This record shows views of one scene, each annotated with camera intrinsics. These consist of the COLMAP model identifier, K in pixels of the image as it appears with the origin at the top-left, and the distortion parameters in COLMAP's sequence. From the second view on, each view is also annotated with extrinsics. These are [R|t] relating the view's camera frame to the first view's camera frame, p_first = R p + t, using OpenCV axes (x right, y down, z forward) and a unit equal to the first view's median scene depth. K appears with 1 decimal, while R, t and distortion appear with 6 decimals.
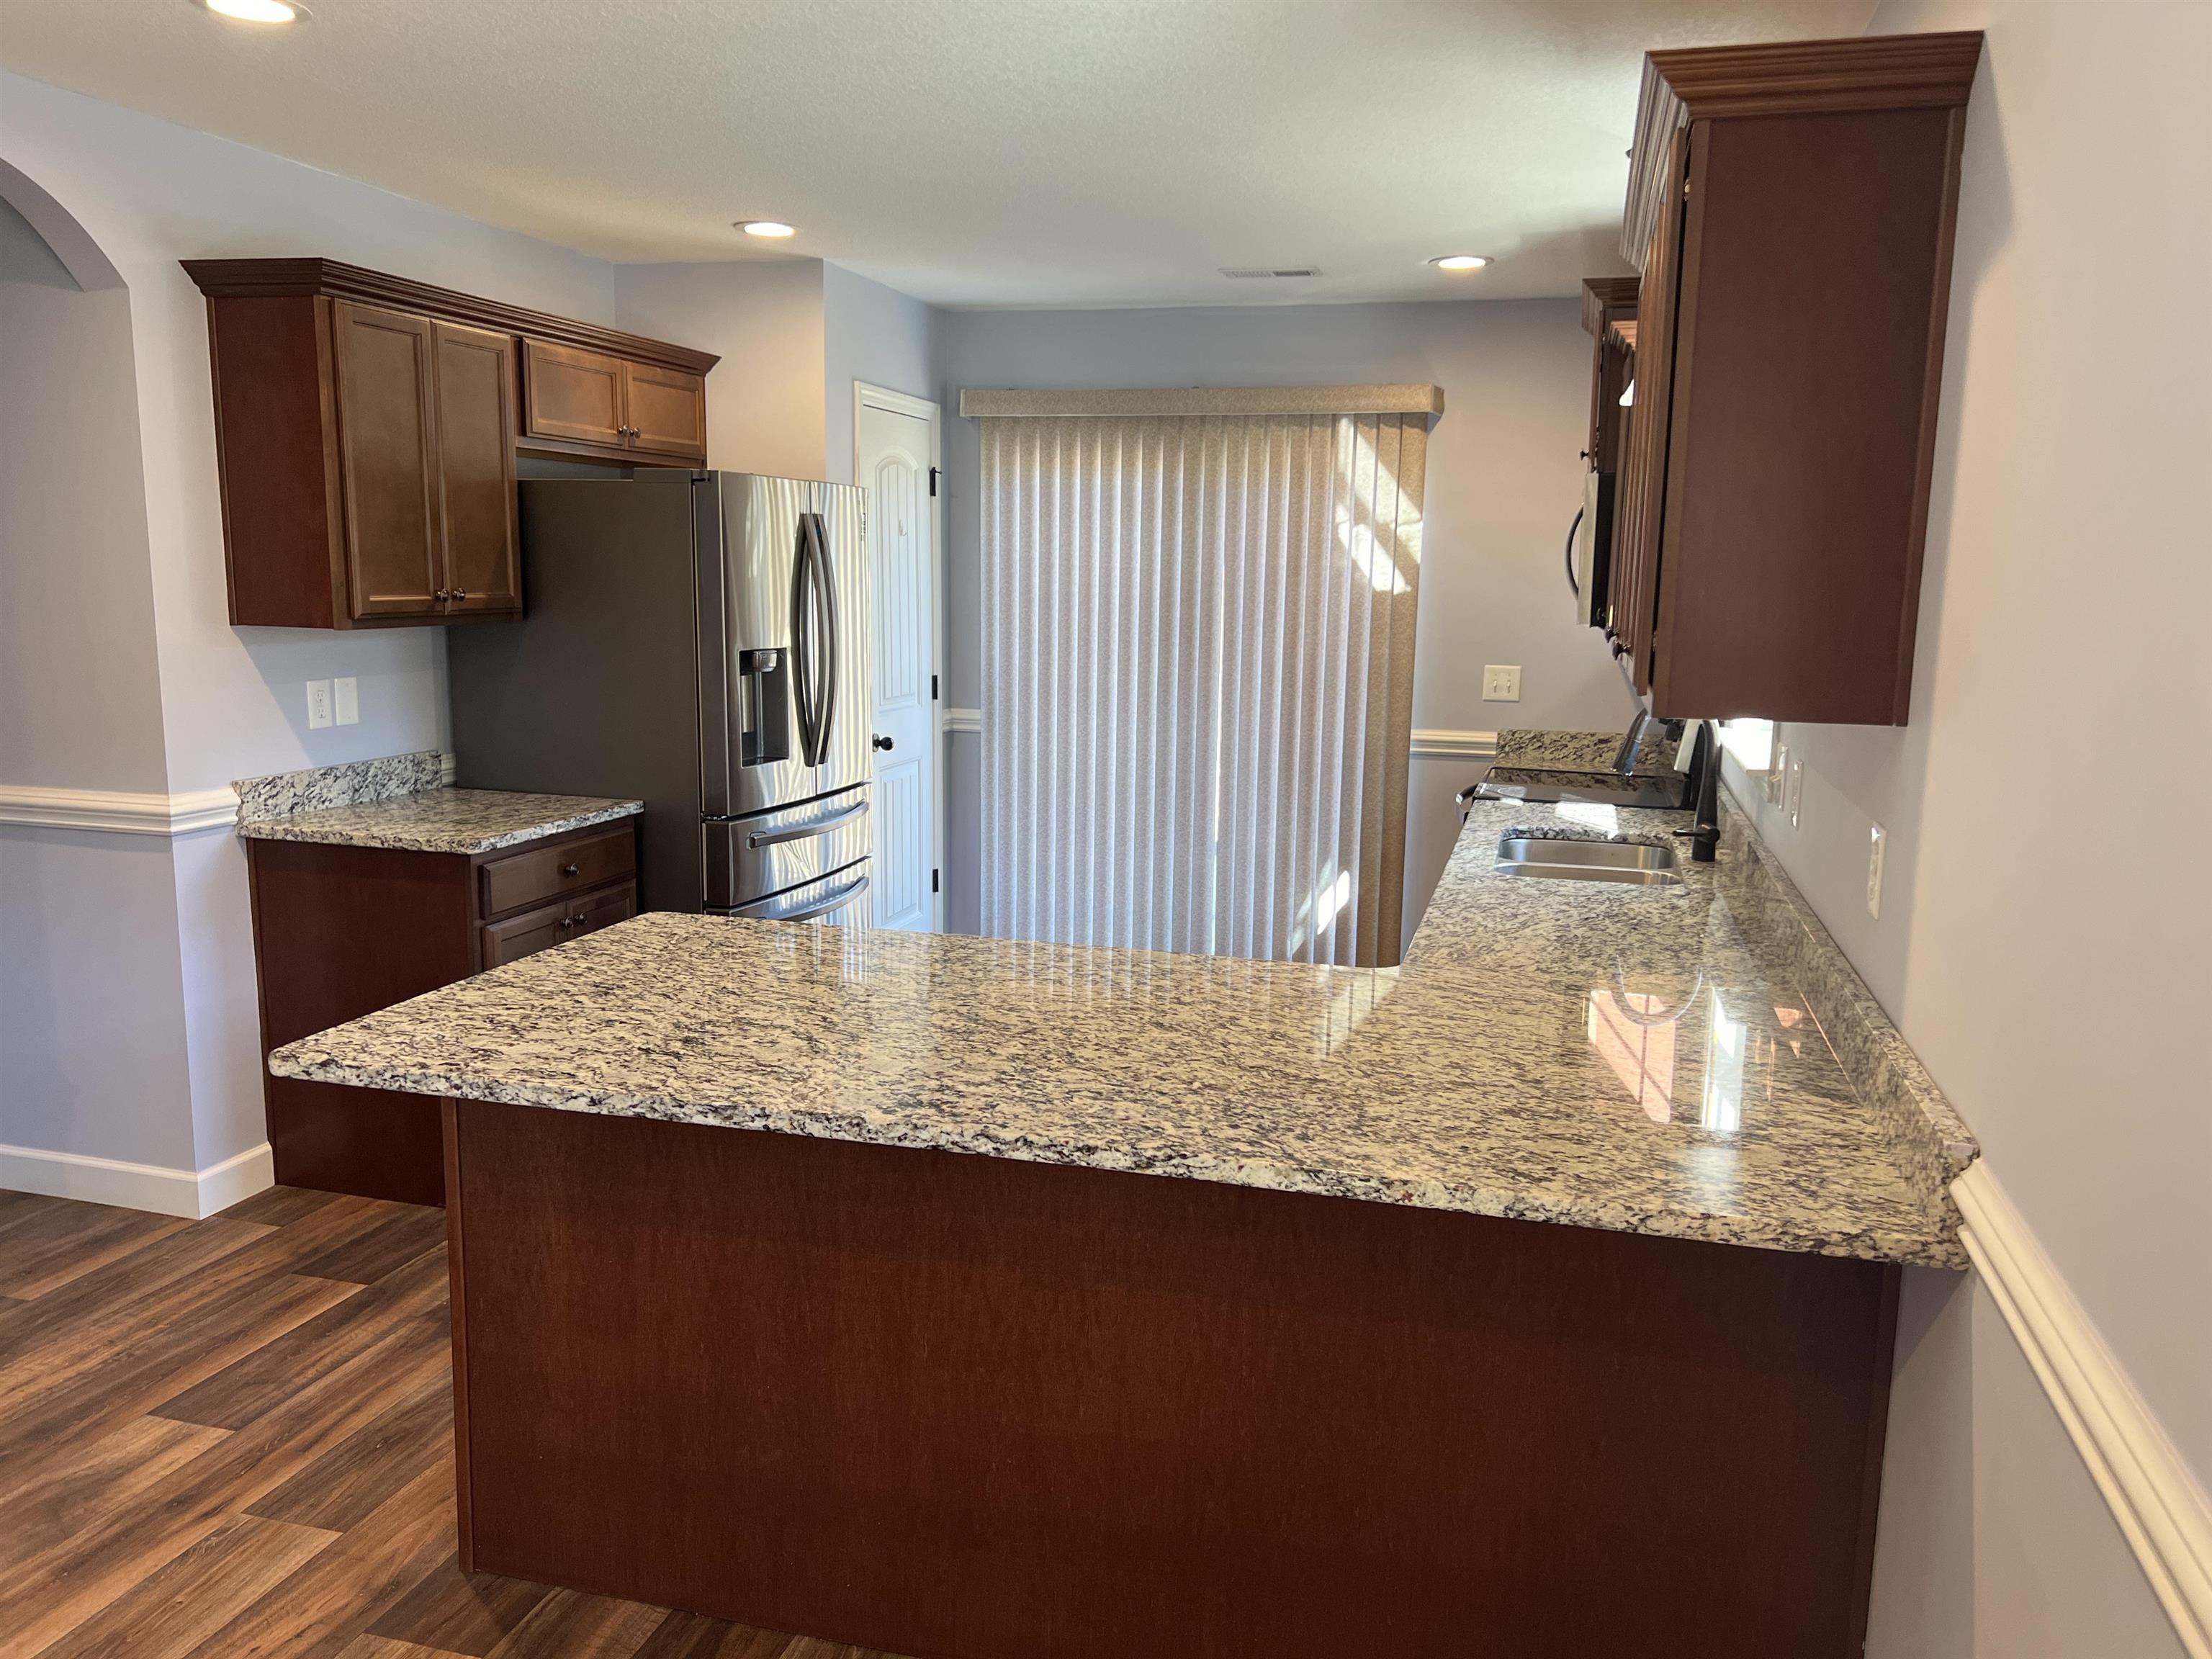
lens RADIAL K [[1664.4, 0, 1107.6], [0, 1664.4, 830.1], [0, 0, 1]] dist [0.101737, -0.195633]
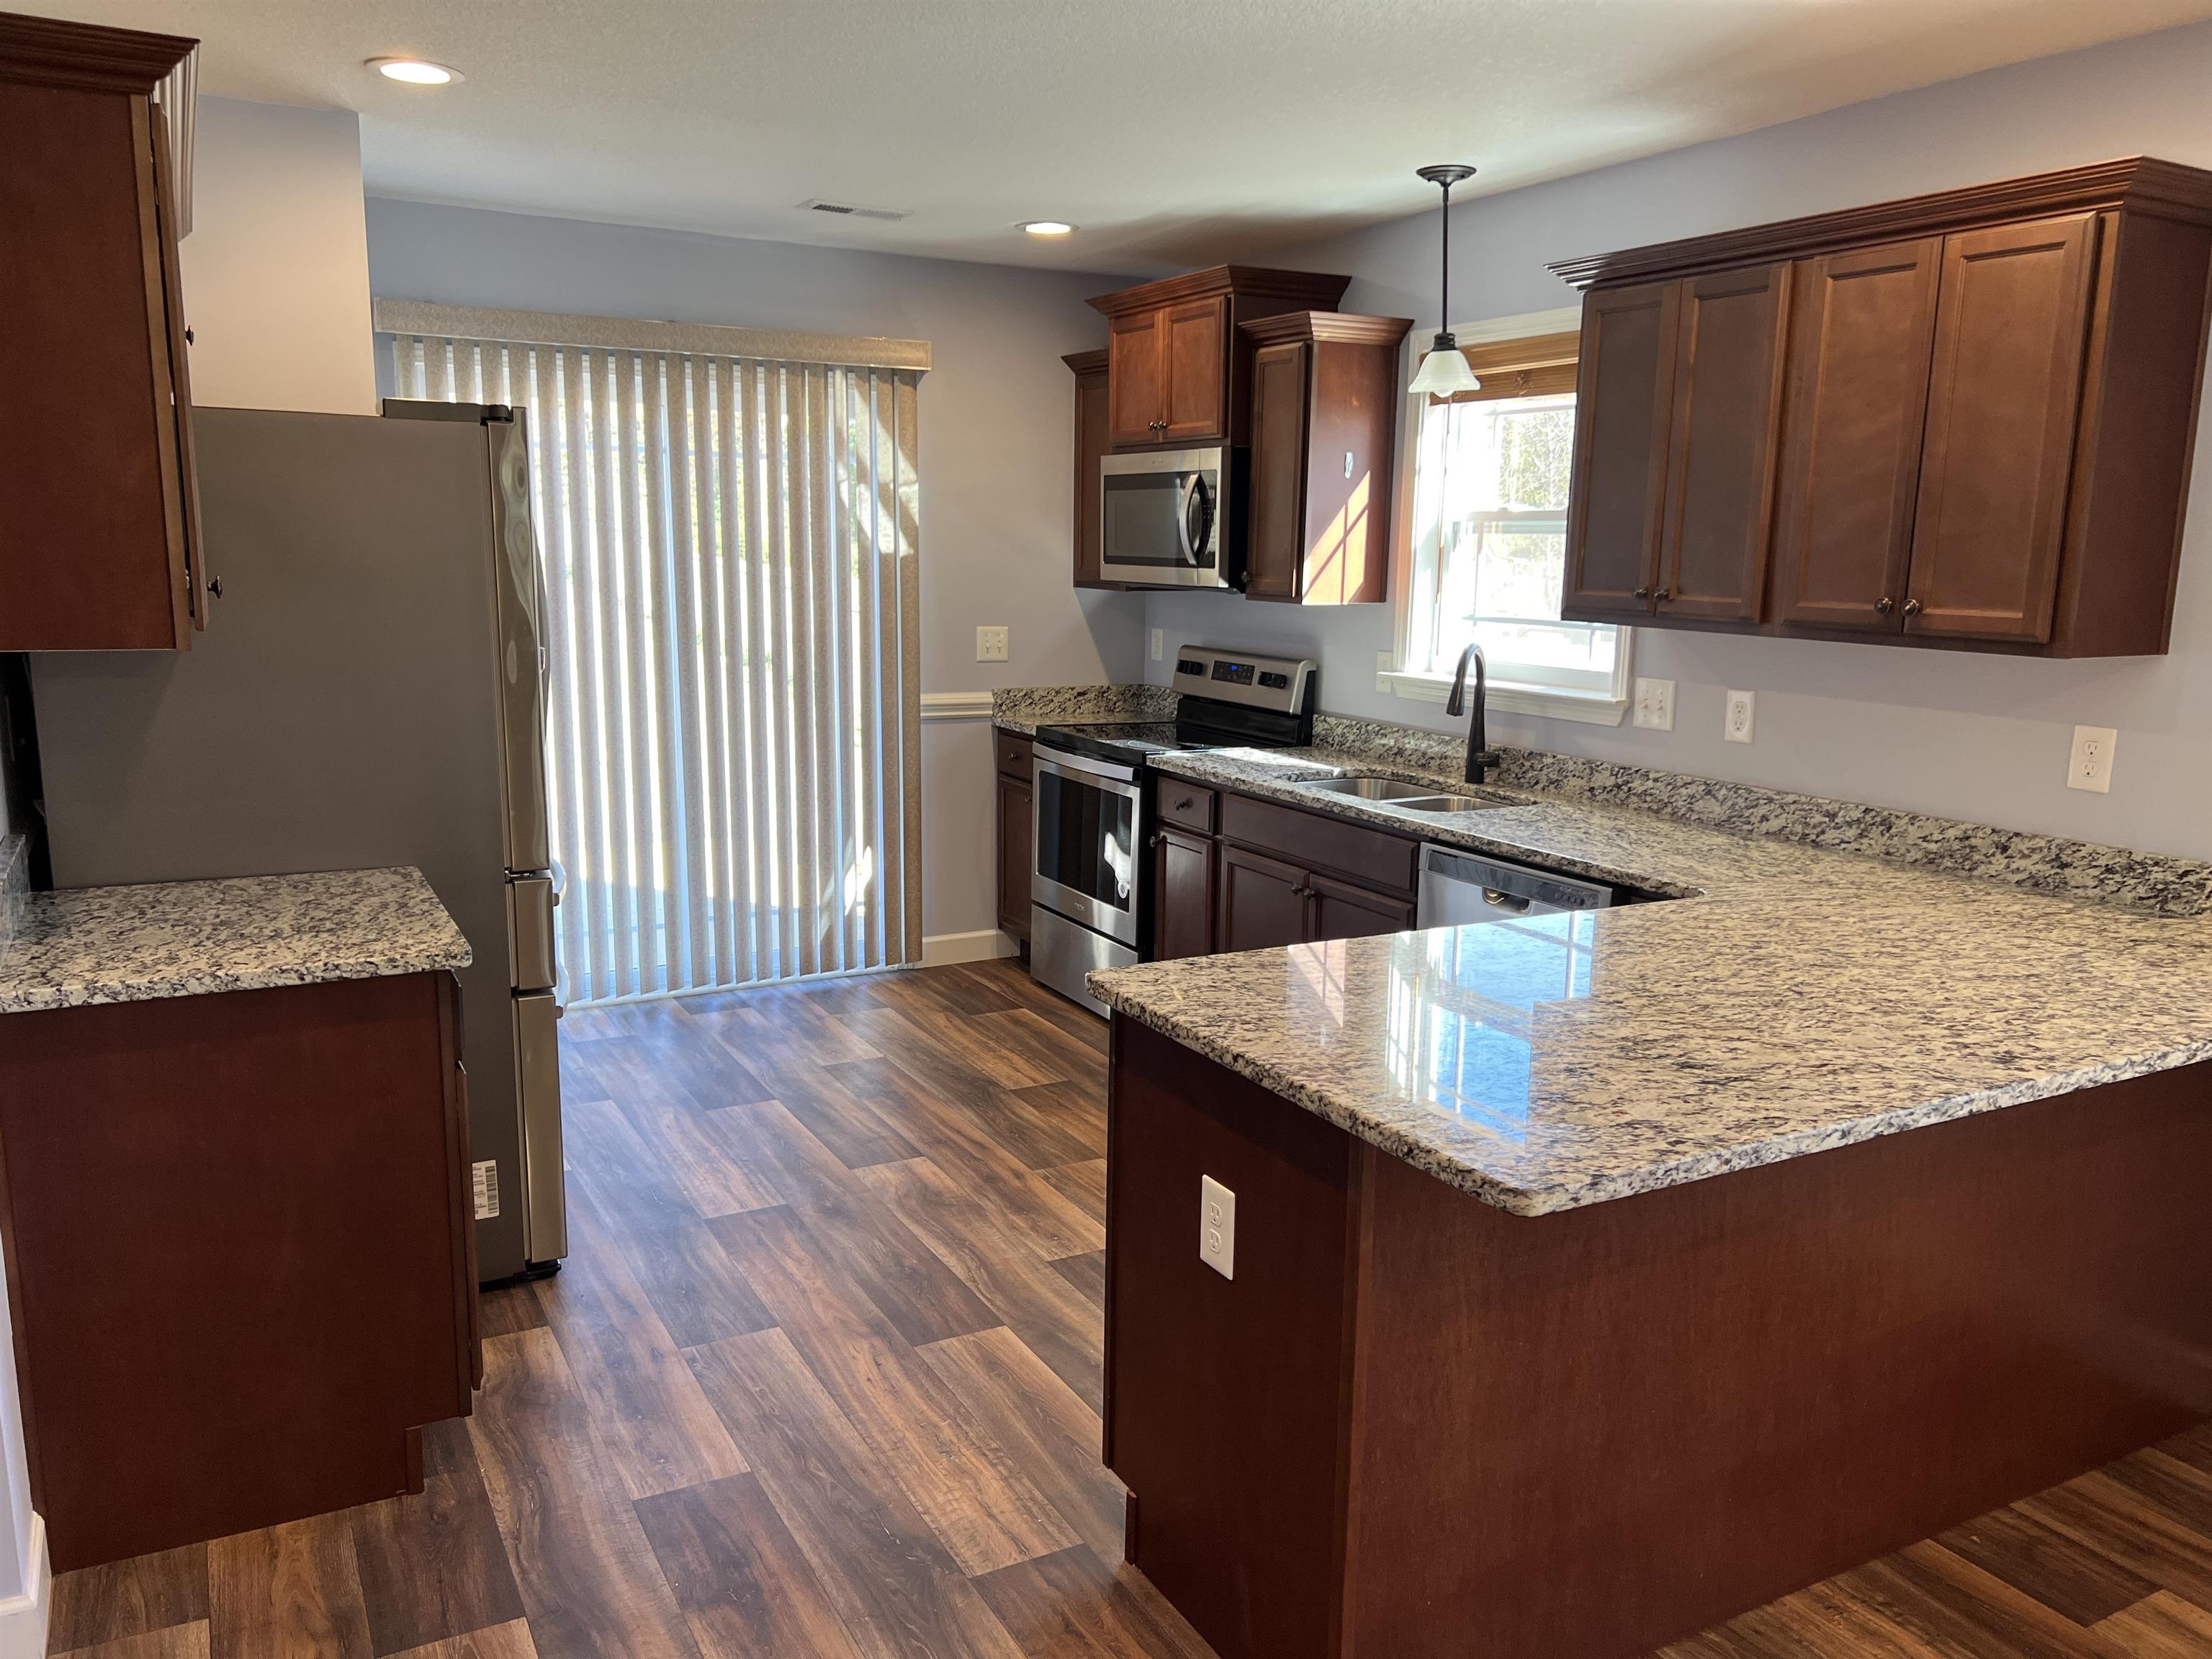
lens RADIAL K [[1674.1, 0, 1110.9], [0, 1674.1, 845.6], [0, 0, 1]] dist [0.005083, 0.001348]
pose [[0.710090, -0.128935, 0.692205, -1.032714], [0.101566, 0.991566, 0.080506, -0.096229], [-0.696747, 0.013138, 0.717196, 0.520510]]
